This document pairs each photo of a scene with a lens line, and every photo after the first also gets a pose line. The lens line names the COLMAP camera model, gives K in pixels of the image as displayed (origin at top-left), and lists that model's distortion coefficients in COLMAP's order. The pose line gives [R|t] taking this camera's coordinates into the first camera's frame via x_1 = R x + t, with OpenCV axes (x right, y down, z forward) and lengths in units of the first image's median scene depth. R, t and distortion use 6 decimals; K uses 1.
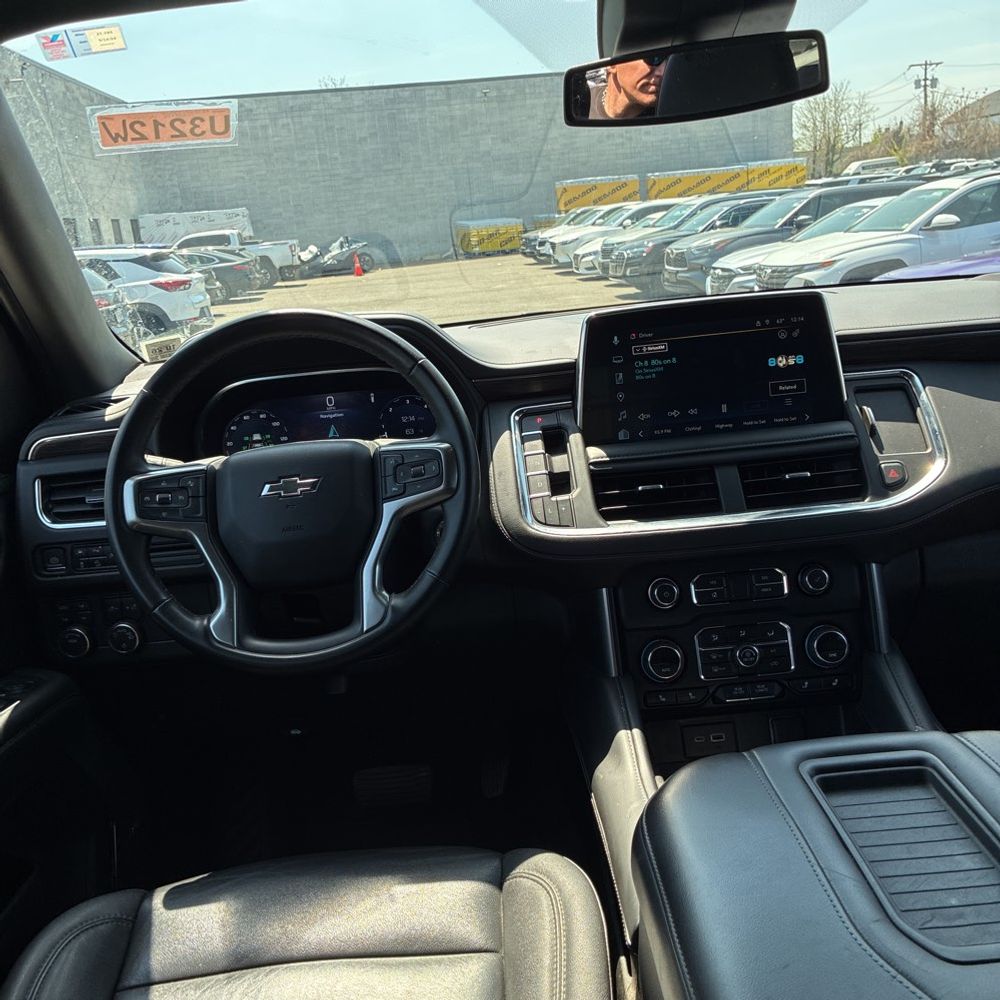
lens RADIAL K [[991.4, 0, 482.7], [0, 991.4, 482.4], [0, 0, 1]] dist [0.003070, 0.002216]
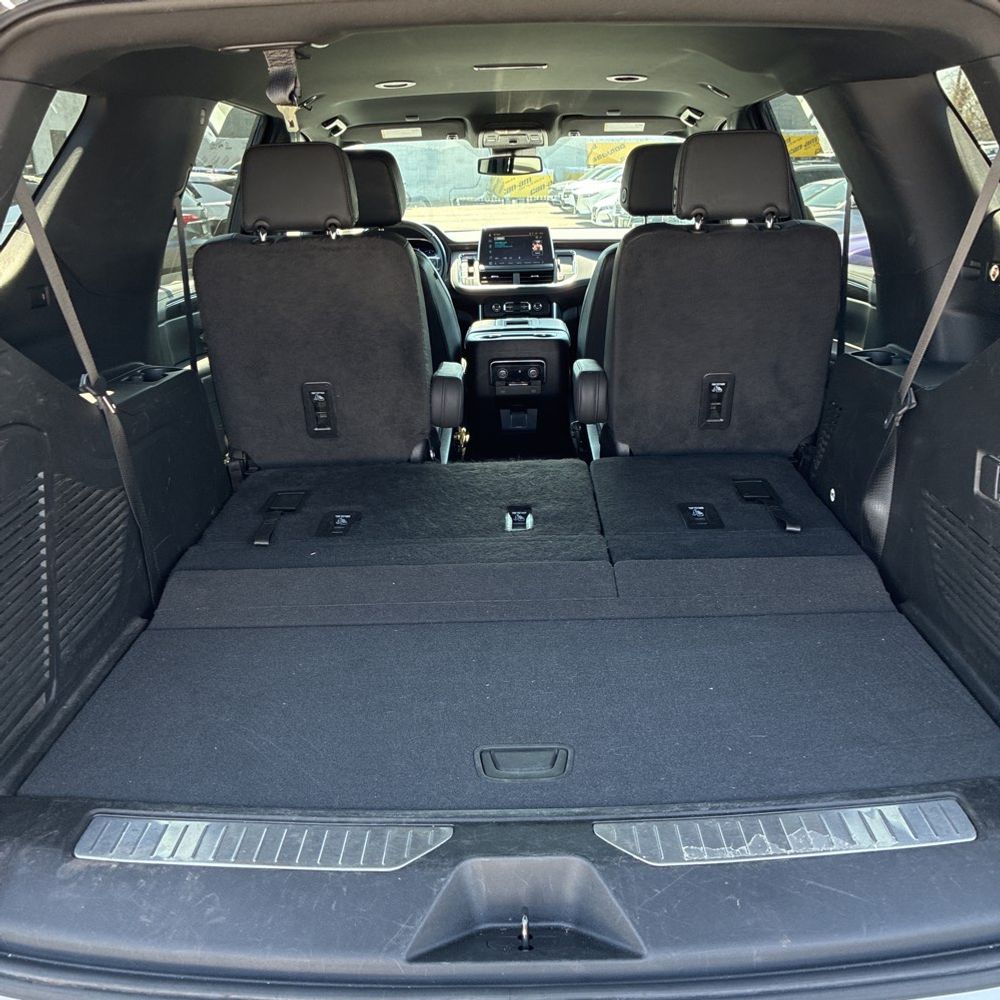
lens RADIAL K [[965.3, 0, 505.1], [0, 965.3, 500.4], [0, 0, 1]] dist [0.013017, 0.010399]
pose [[0.997177, 0.074916, 0.005082, 0.240493], [-0.075085, 0.994255, 0.076289, 0.525640], [0.000663, -0.076455, 0.997073, -2.491806]]
